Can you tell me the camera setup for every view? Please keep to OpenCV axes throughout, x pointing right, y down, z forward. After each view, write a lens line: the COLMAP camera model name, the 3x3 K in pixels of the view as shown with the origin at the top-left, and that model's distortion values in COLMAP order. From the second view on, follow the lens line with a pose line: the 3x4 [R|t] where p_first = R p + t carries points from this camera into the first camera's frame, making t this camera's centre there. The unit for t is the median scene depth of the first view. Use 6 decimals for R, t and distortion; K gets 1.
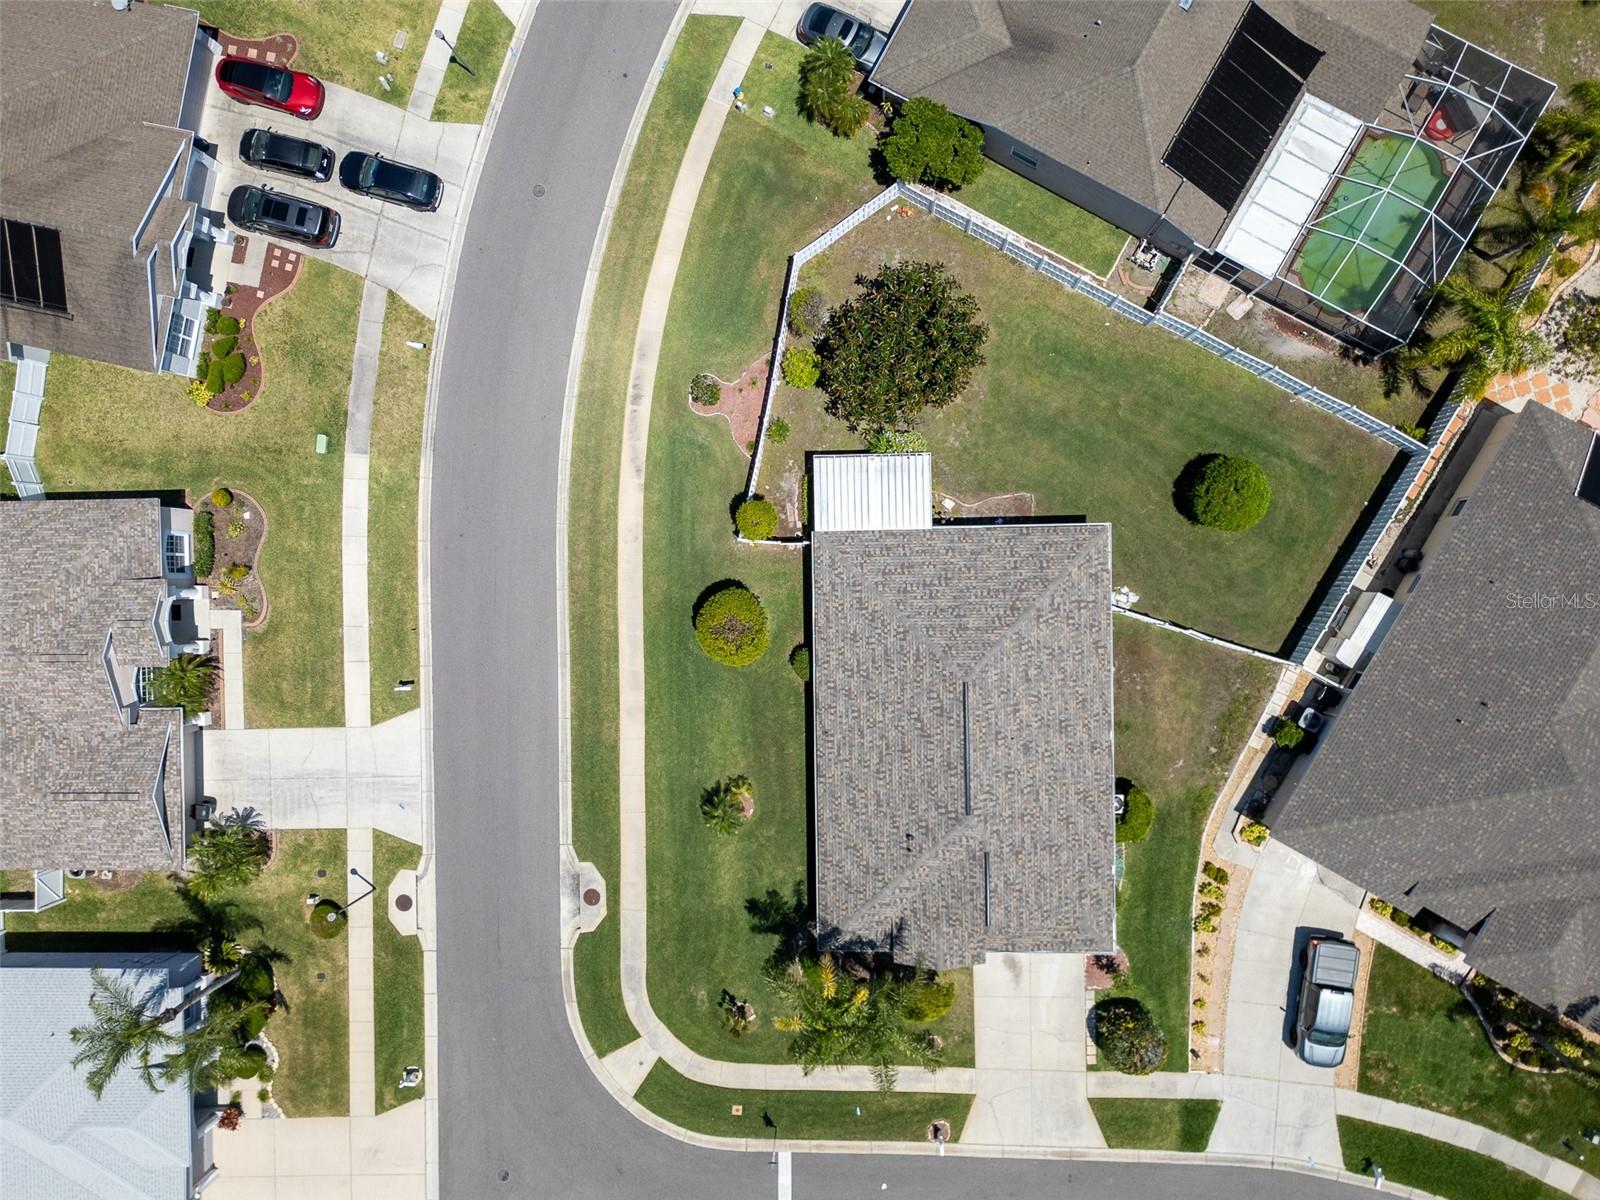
lens RADIAL K [[1125.9, 0, 800.8], [0, 1125.9, 596.7], [0, 0, 1]] dist [0.066829, -0.062131]
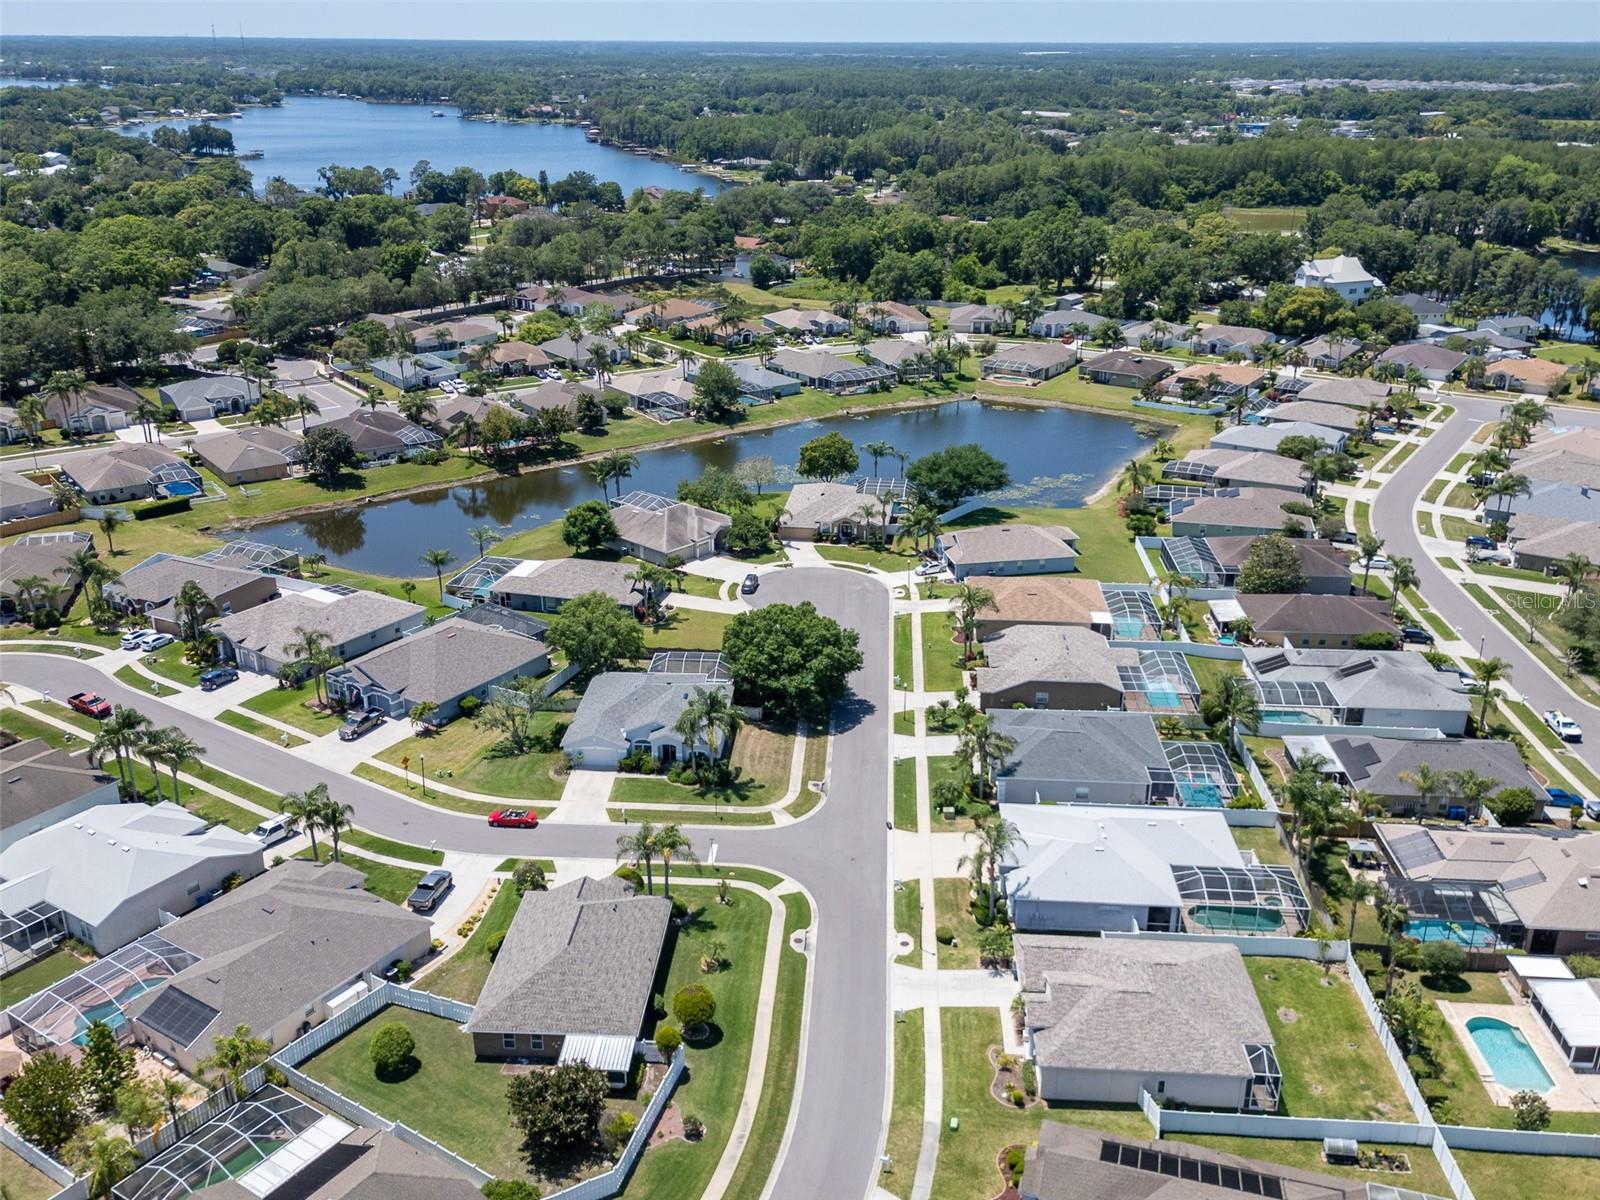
lens RADIAL K [[1417.4, 0, 802.5], [0, 1417.4, 600.4], [0, 0, 1]] dist [0.120577, -0.263938]
pose [[-0.994851, 0.036317, 0.094619, -0.440788], [0.073666, -0.382073, 0.921191, -1.681221], [0.069606, 0.923418, 0.377431, -0.373448]]
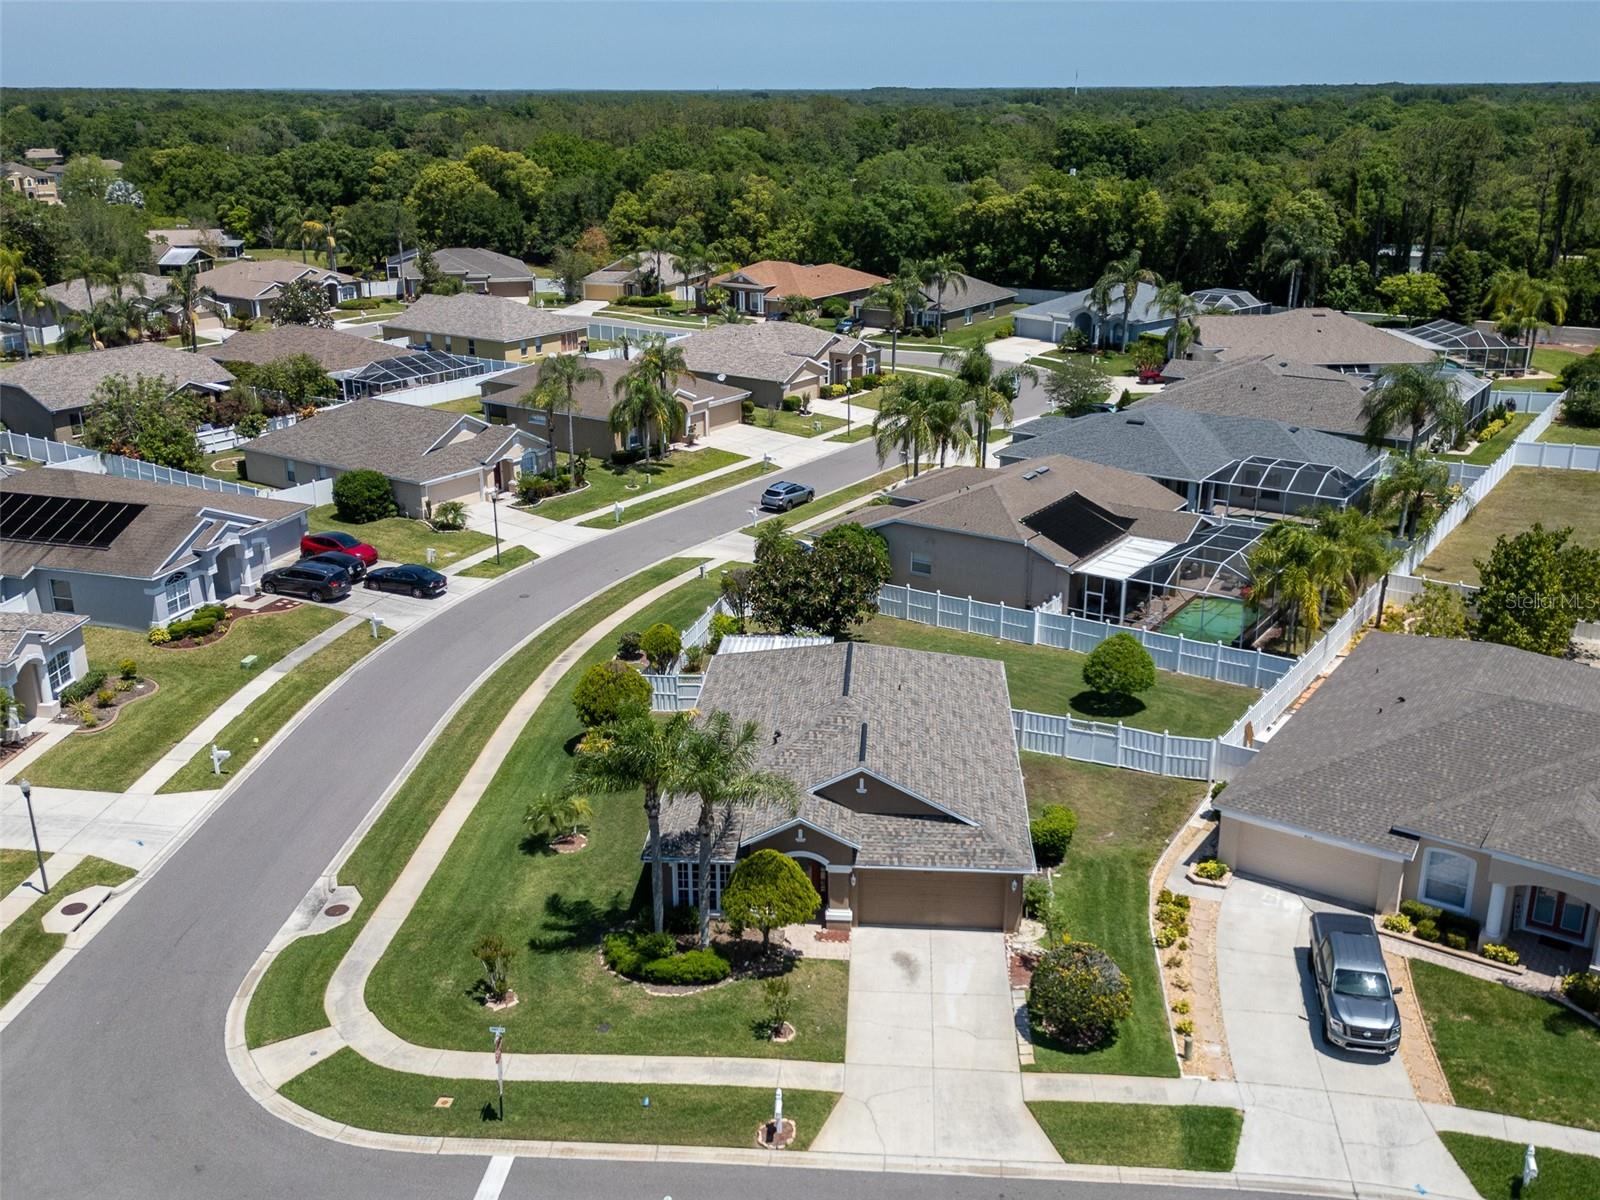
lens RADIAL K [[1477.0, 0, 800.0], [0, 1477.0, 600.0], [0, 0, 1]] dist [0.114367, -0.213859]
pose [[0.993855, 0.093259, -0.059627, 0.155299], [-0.085726, 0.307707, -0.947612, 1.125668], [-0.070025, 0.946900, 0.313810, 0.506246]]
